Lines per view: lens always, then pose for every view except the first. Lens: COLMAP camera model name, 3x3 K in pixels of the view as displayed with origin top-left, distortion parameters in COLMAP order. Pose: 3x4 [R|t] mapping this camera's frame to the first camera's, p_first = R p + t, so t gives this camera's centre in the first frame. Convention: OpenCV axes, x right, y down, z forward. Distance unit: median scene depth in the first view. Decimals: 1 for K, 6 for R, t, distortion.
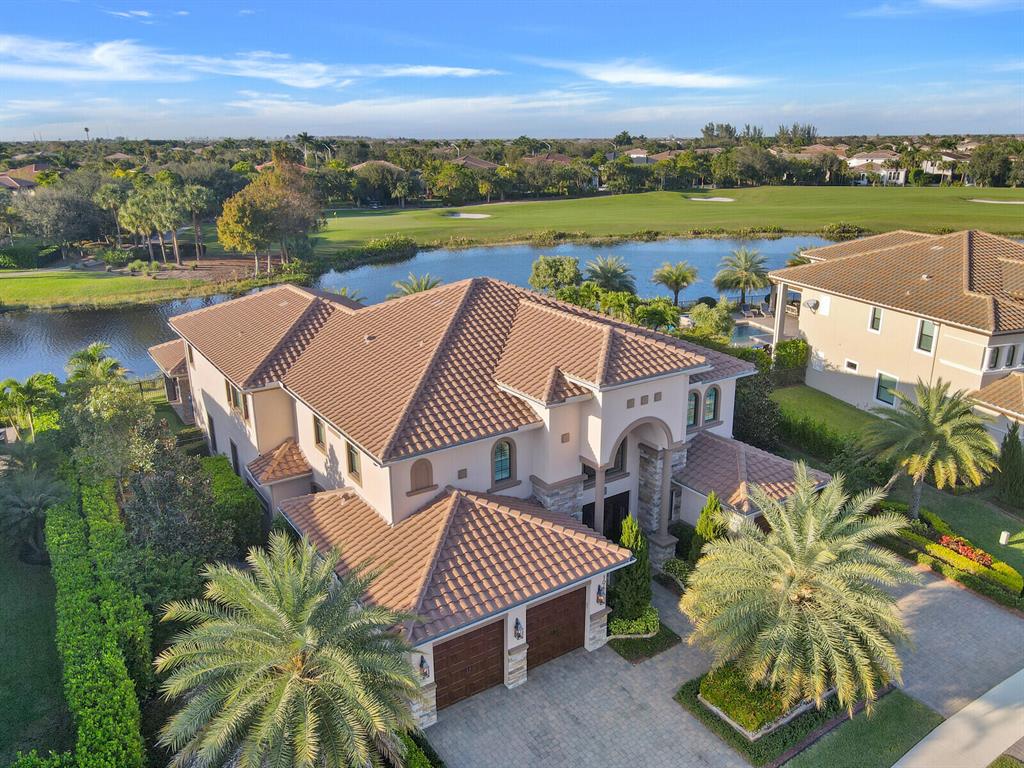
lens RADIAL K [[769.9, 0, 513.1], [0, 769.9, 380.3], [0, 0, 1]] dist [0.010104, 0.002899]
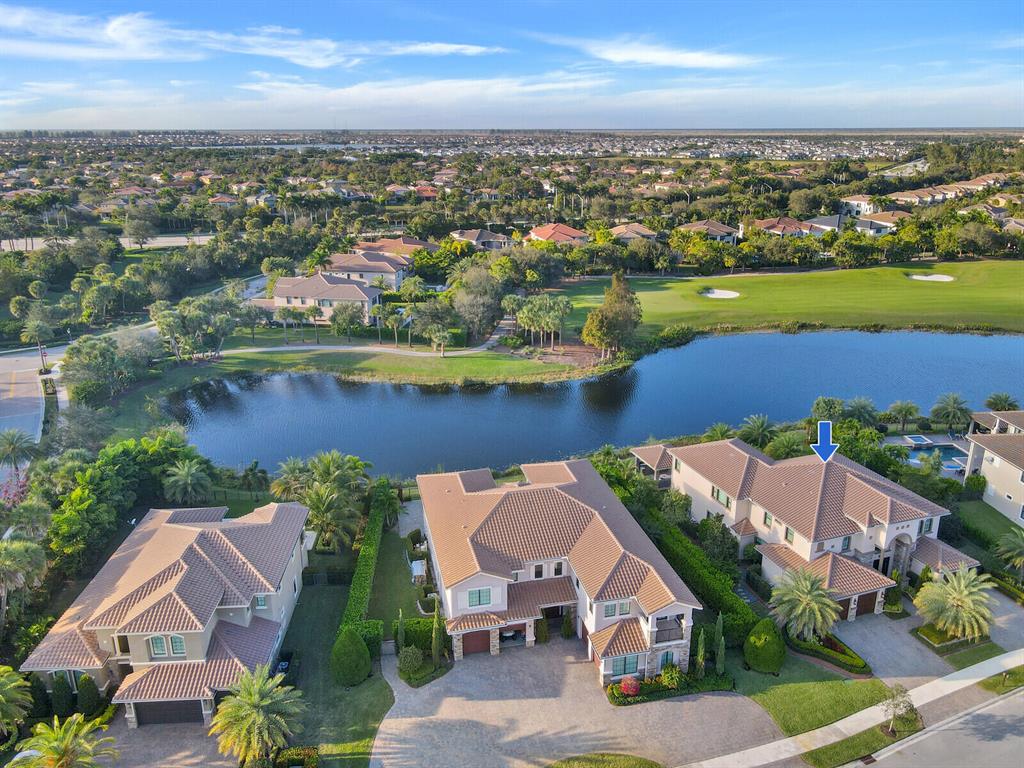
lens RADIAL K [[769.9, 0, 507.0], [0, 769.9, 376.7], [0, 0, 1]] dist [0.010104, 0.002899]
pose [[0.970195, 0.078481, -0.229267, -0.496384], [-0.075756, 0.996912, 0.020674, -0.374046], [0.230181, -0.002689, 0.973144, -1.629439]]
